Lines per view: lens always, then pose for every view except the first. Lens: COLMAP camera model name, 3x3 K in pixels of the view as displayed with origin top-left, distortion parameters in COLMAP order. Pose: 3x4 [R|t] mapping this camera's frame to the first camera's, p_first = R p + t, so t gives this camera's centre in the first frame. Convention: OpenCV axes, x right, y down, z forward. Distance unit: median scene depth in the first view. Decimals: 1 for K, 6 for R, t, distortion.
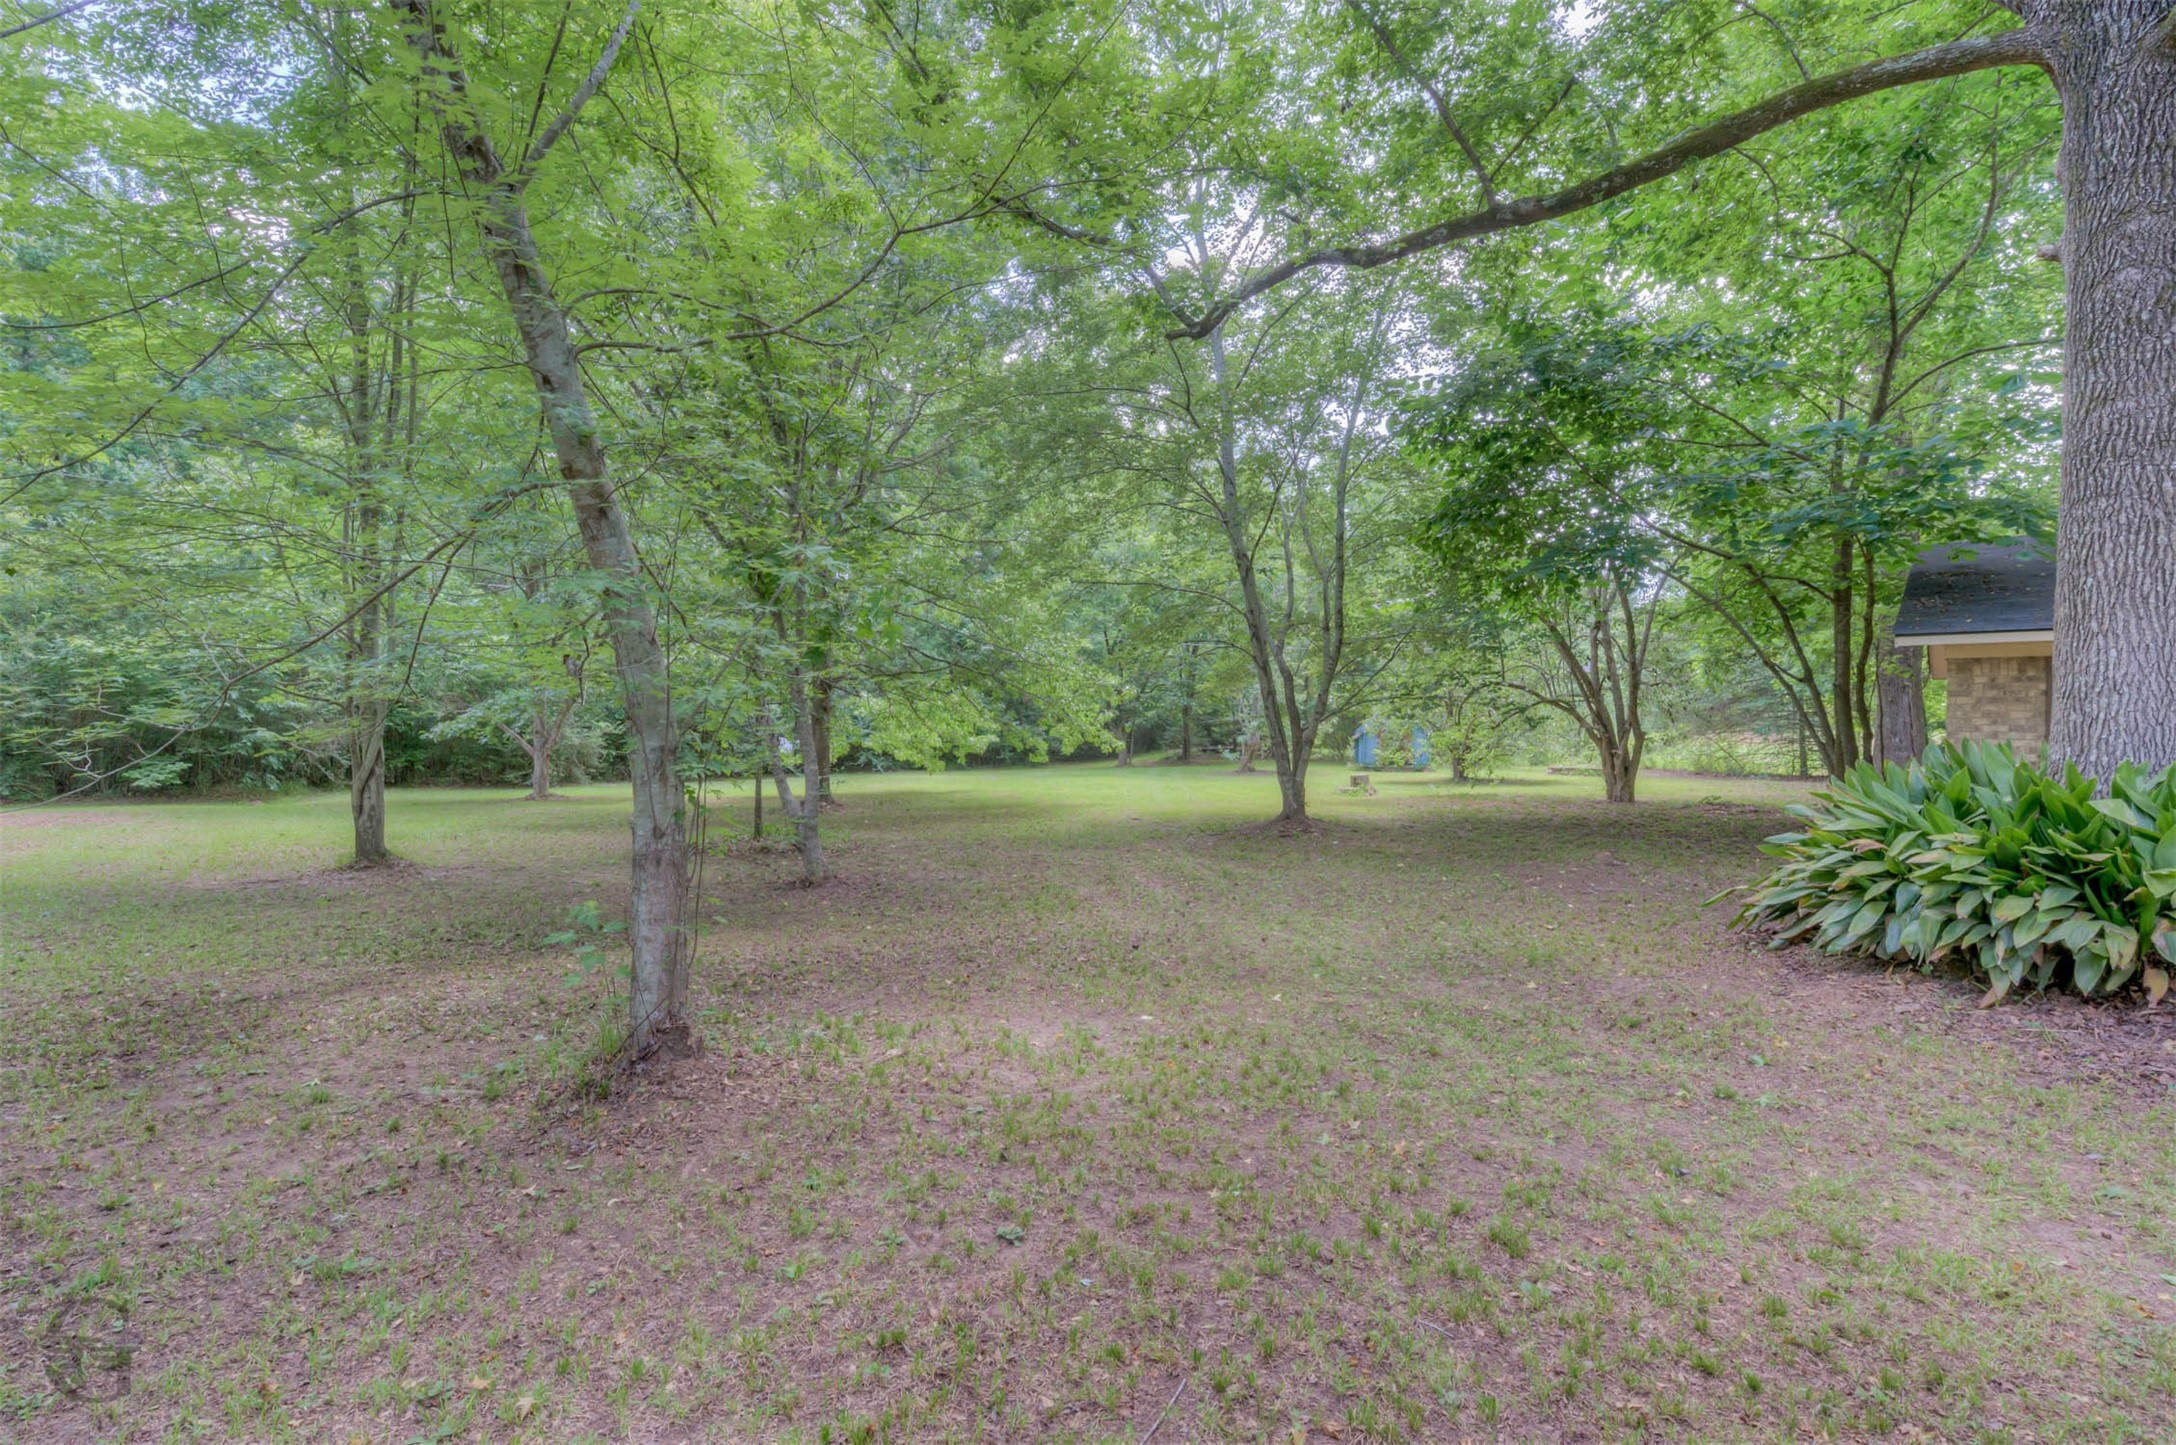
lens RADIAL K [[1052.0, 0, 1072.3], [0, 1052.0, 723.6], [0, 0, 1]] dist [0.003402, -0.002214]
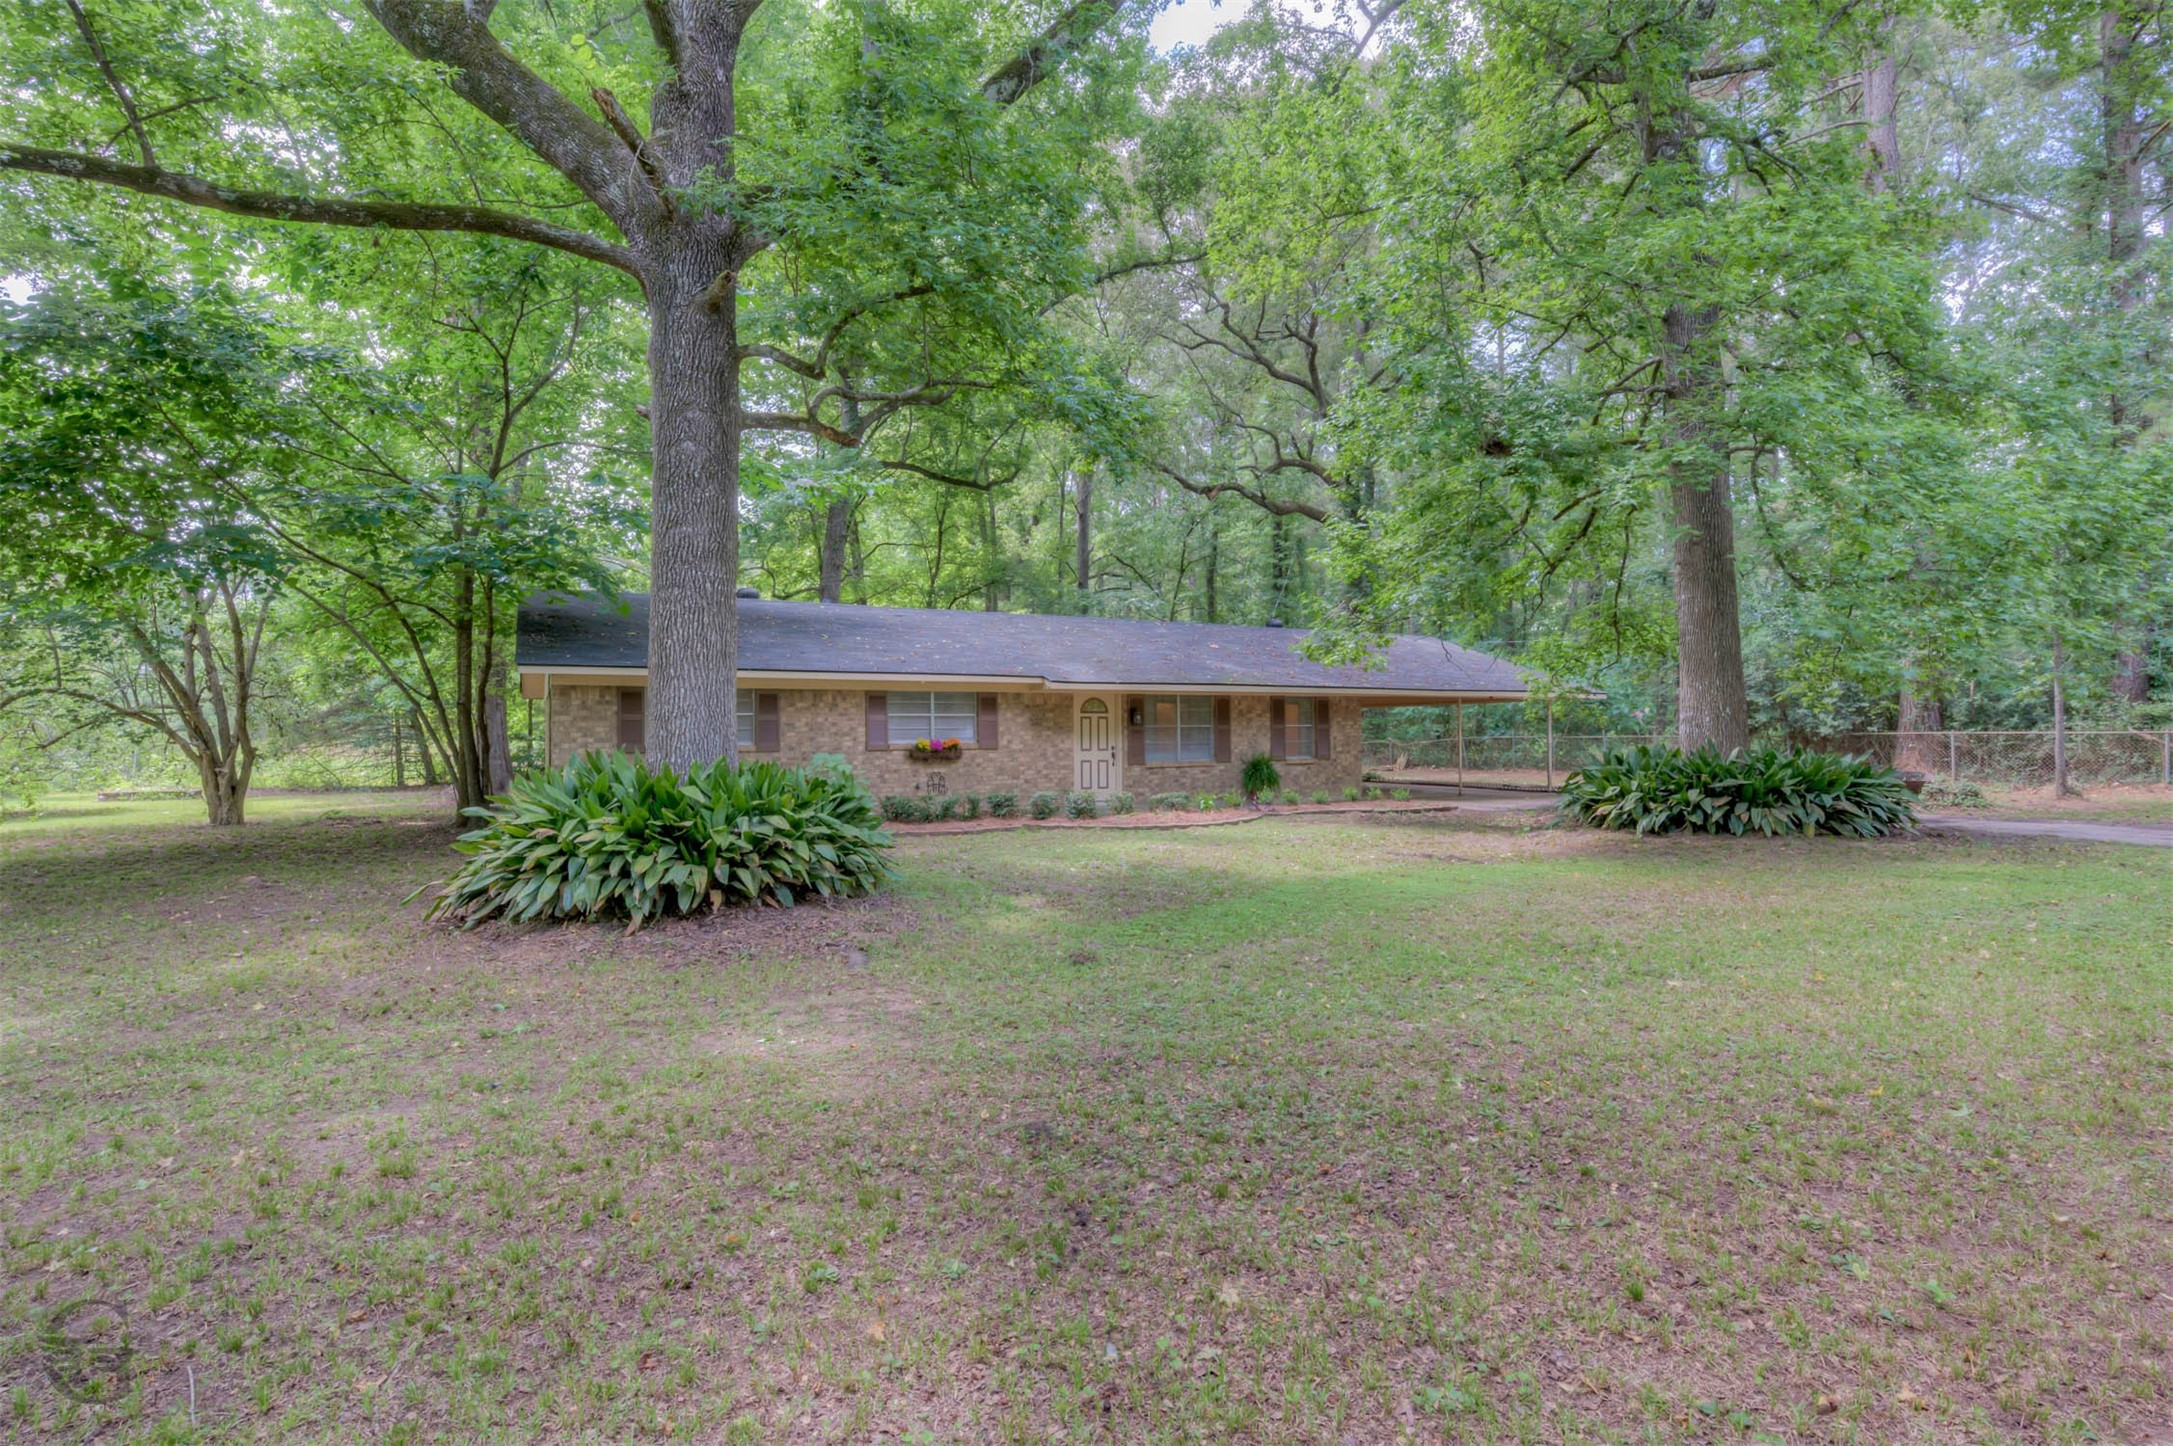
lens RADIAL K [[1050.6, 0, 1086.3], [0, 1050.6, 715.7], [0, 0, 1]] dist [0.003402, -0.002214]
pose [[0.363022, 0.008757, 0.931739, -0.198052], [0.009244, 0.999873, -0.012999, -0.005250], [-0.931735, 0.013332, 0.362895, -0.086969]]
